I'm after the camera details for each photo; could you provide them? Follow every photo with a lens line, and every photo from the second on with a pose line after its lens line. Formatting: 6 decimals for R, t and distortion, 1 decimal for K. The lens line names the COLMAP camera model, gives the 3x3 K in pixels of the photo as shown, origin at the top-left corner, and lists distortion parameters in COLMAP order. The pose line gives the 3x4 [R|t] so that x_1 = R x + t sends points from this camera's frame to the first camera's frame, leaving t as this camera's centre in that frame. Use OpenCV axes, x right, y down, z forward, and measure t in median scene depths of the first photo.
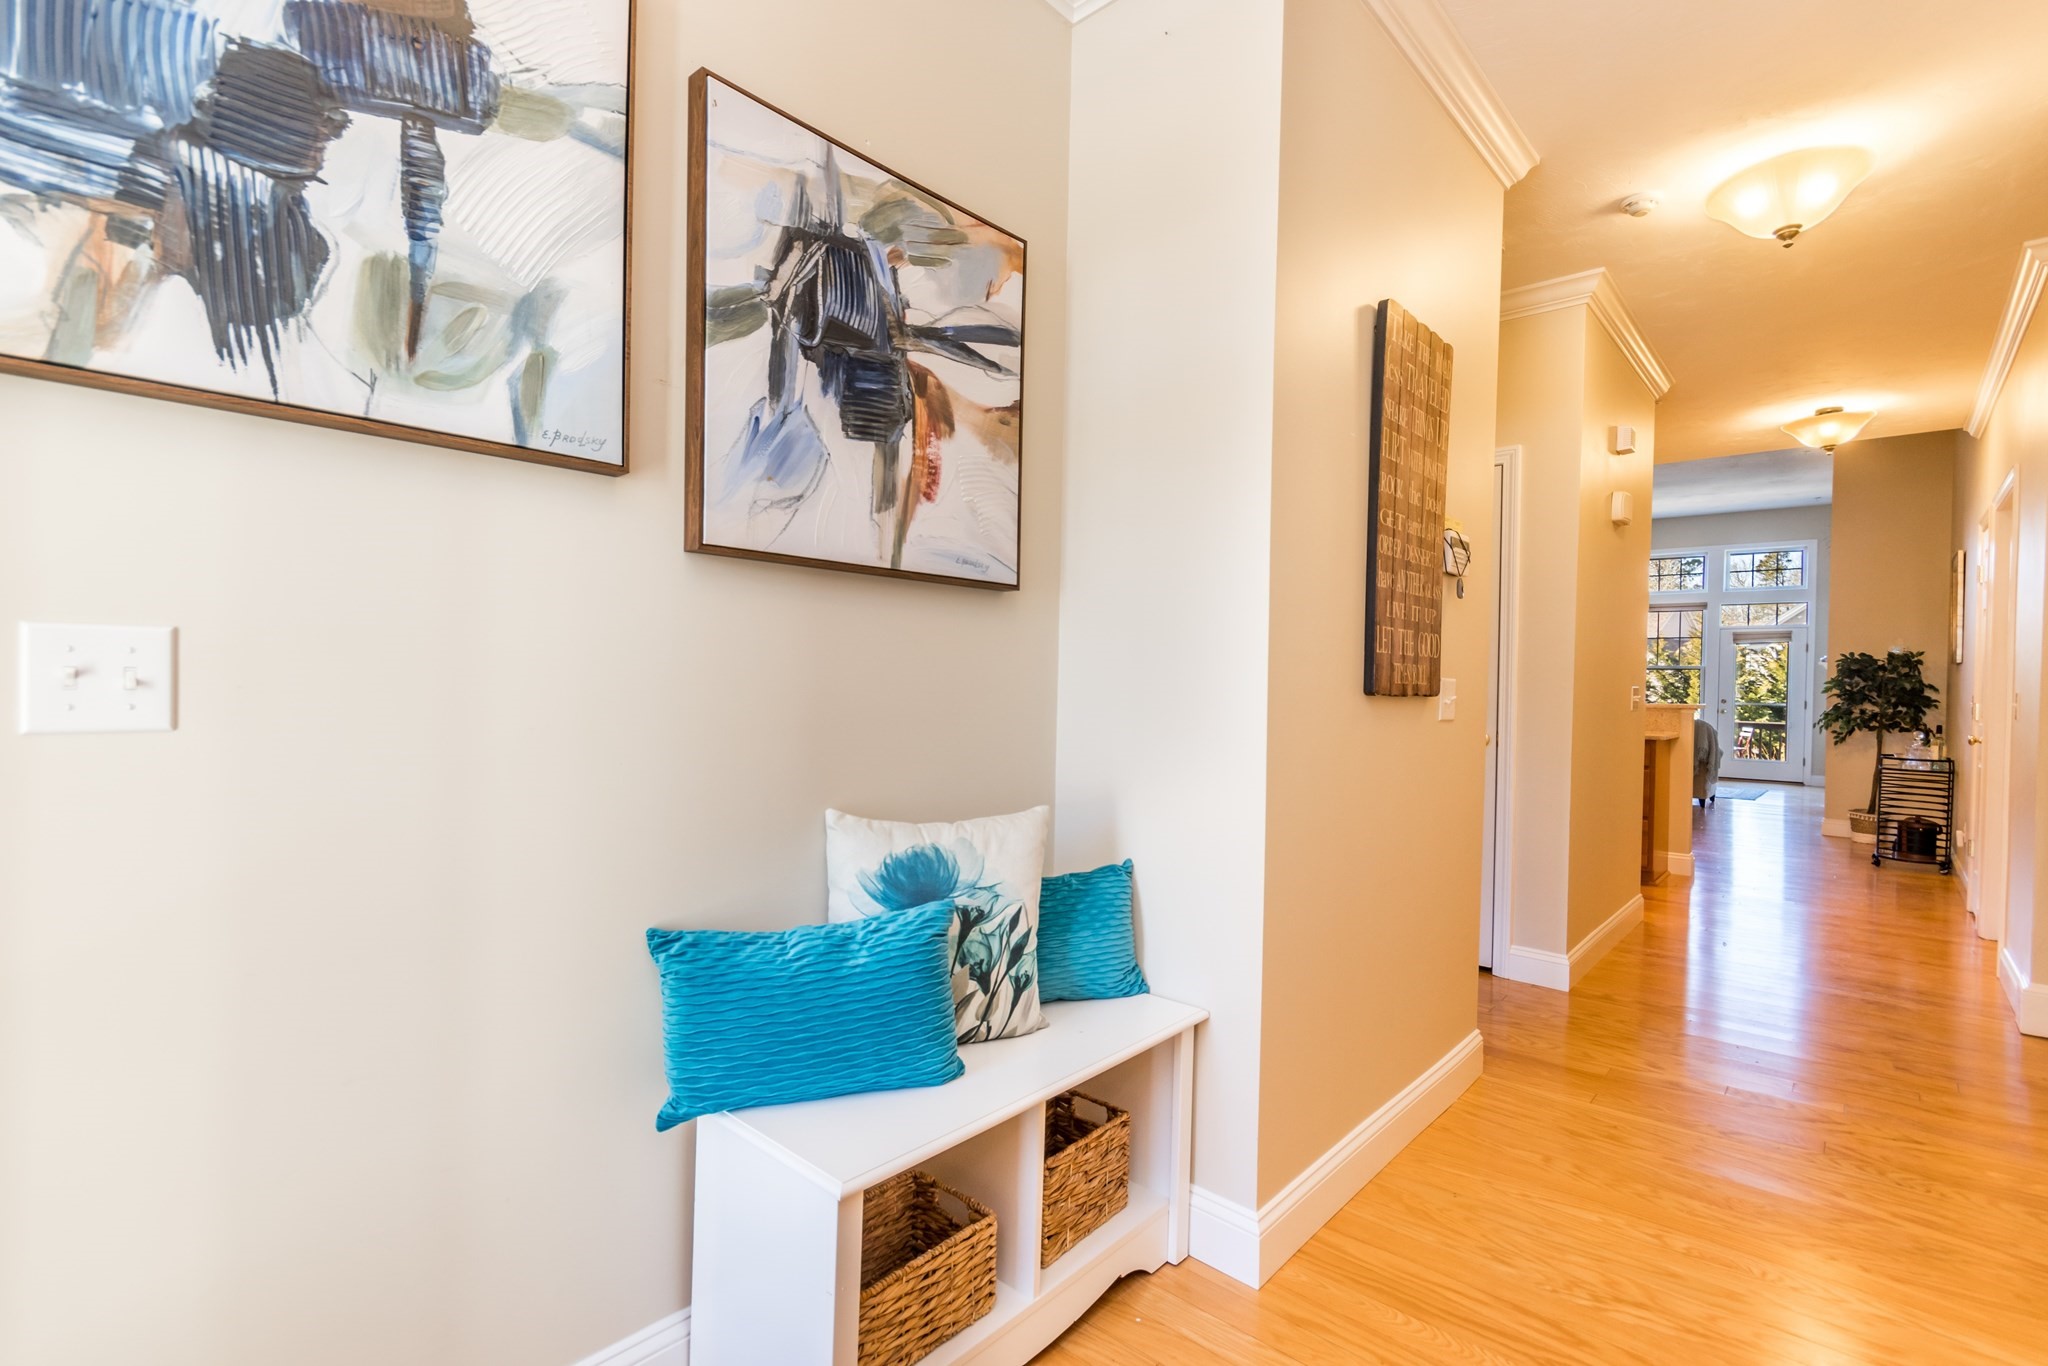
lens RADIAL K [[954.5, 0, 1043.2], [0, 954.5, 687.7], [0, 0, 1]] dist [0.000078, 0.000678]
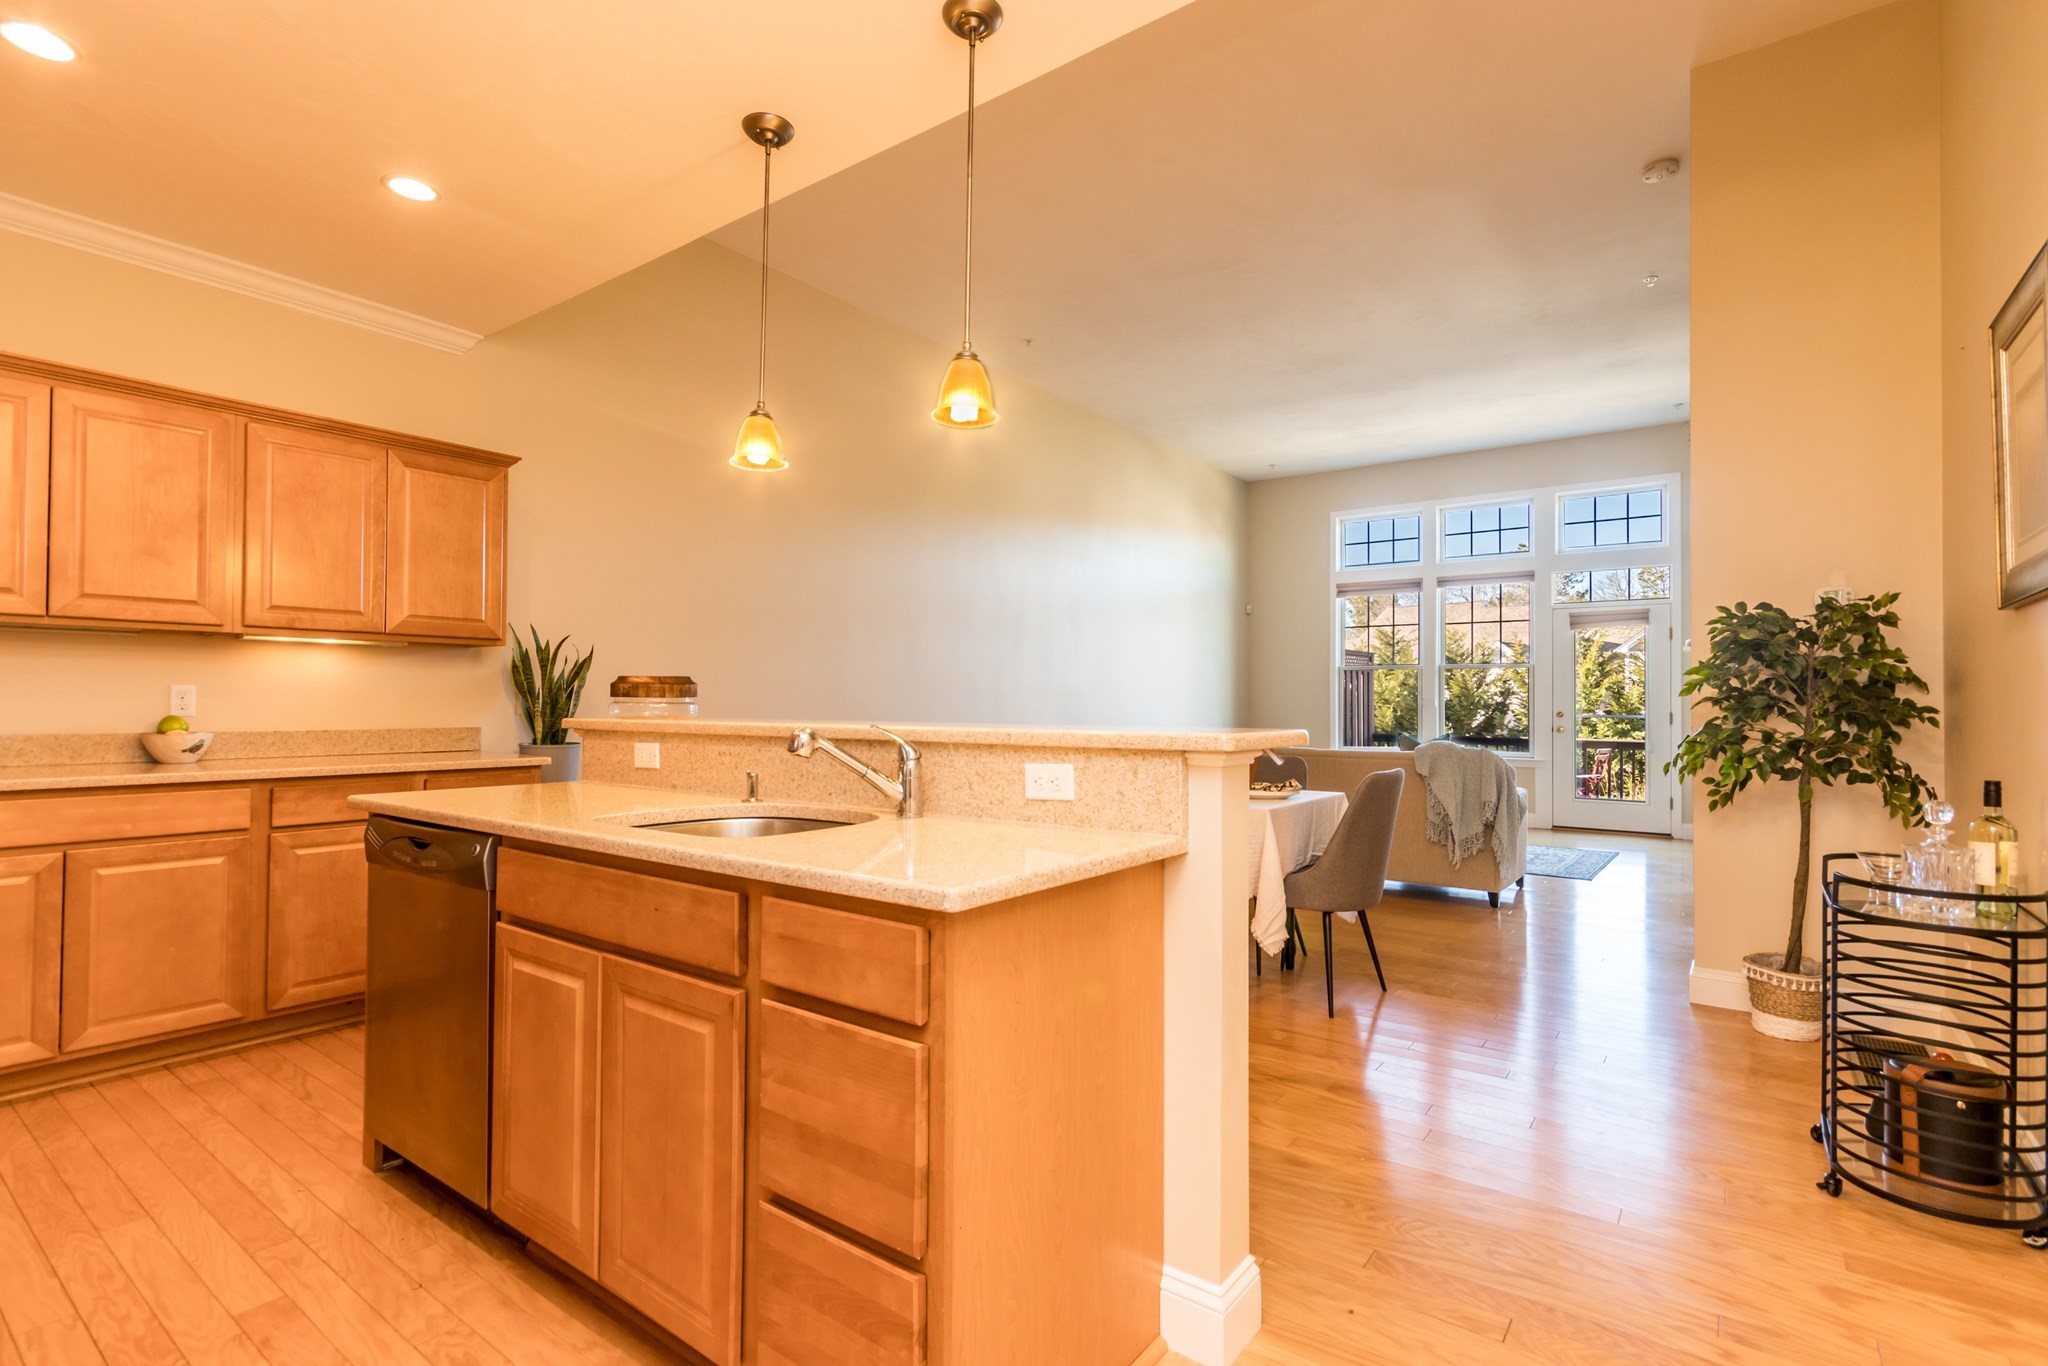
lens RADIAL K [[954.5, 0, 1064.4], [0, 954.5, 694.7], [0, 0, 1]] dist [0.000078, 0.000678]
pose [[0.995513, -0.012747, 0.093757, 0.496875], [0.014048, 0.999814, -0.013238, 0.007256], [-0.093571, 0.014496, 0.995507, 0.594523]]
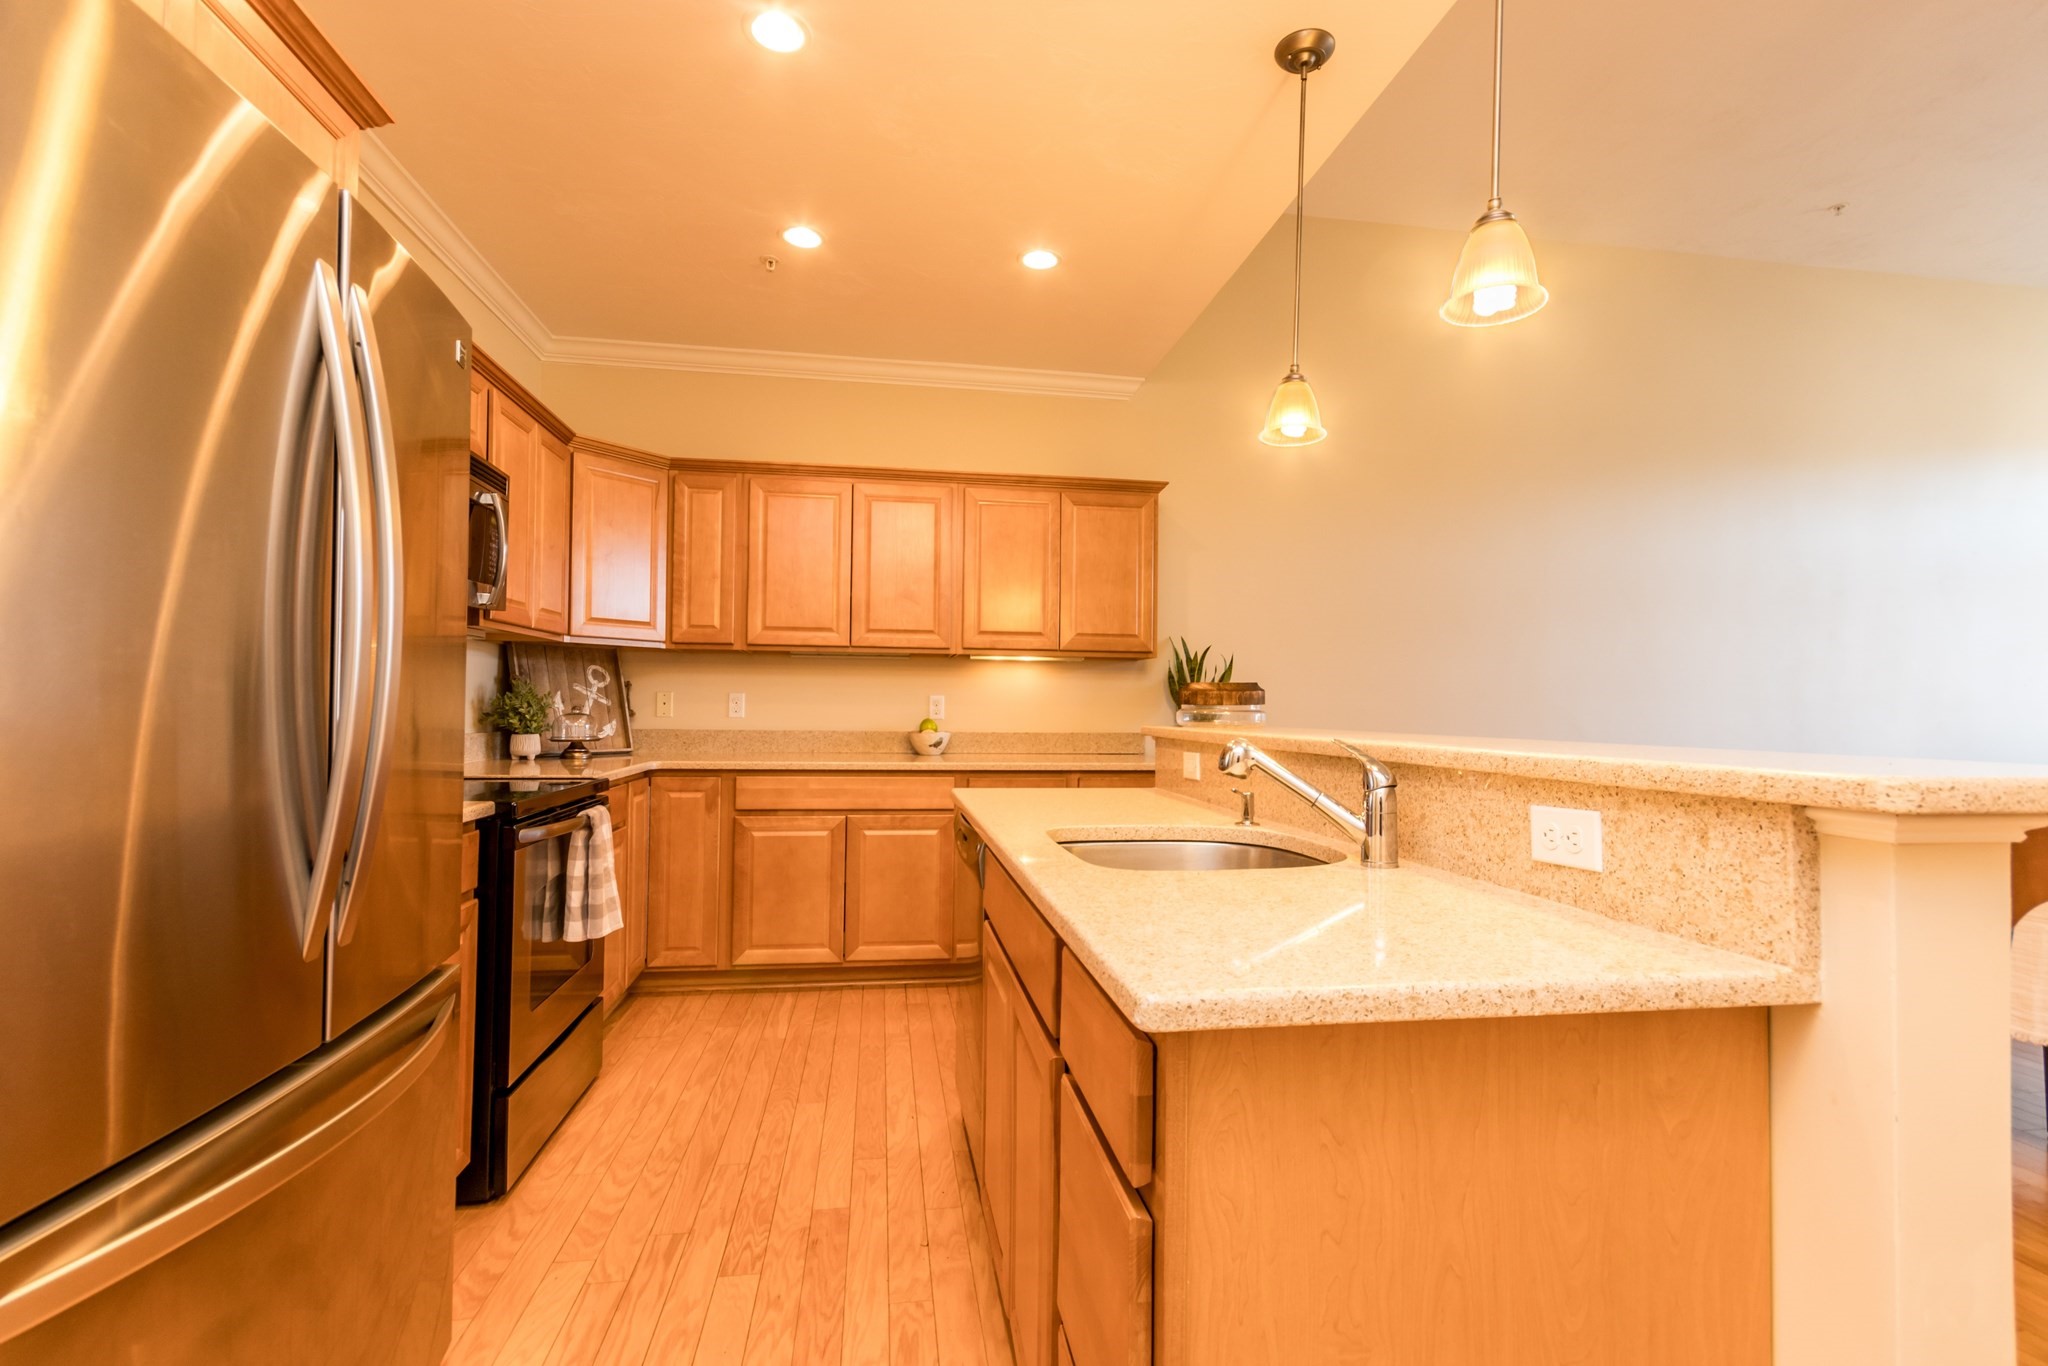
lens RADIAL K [[954.5, 0, 1027.4], [0, 954.5, 691.5], [0, 0, 1]] dist [0.000078, 0.000678]
pose [[0.763875, -0.019881, -0.645058, 0.520900], [-0.002585, 0.999423, -0.033864, 0.007790], [0.645359, 0.027535, 0.763383, 0.627766]]
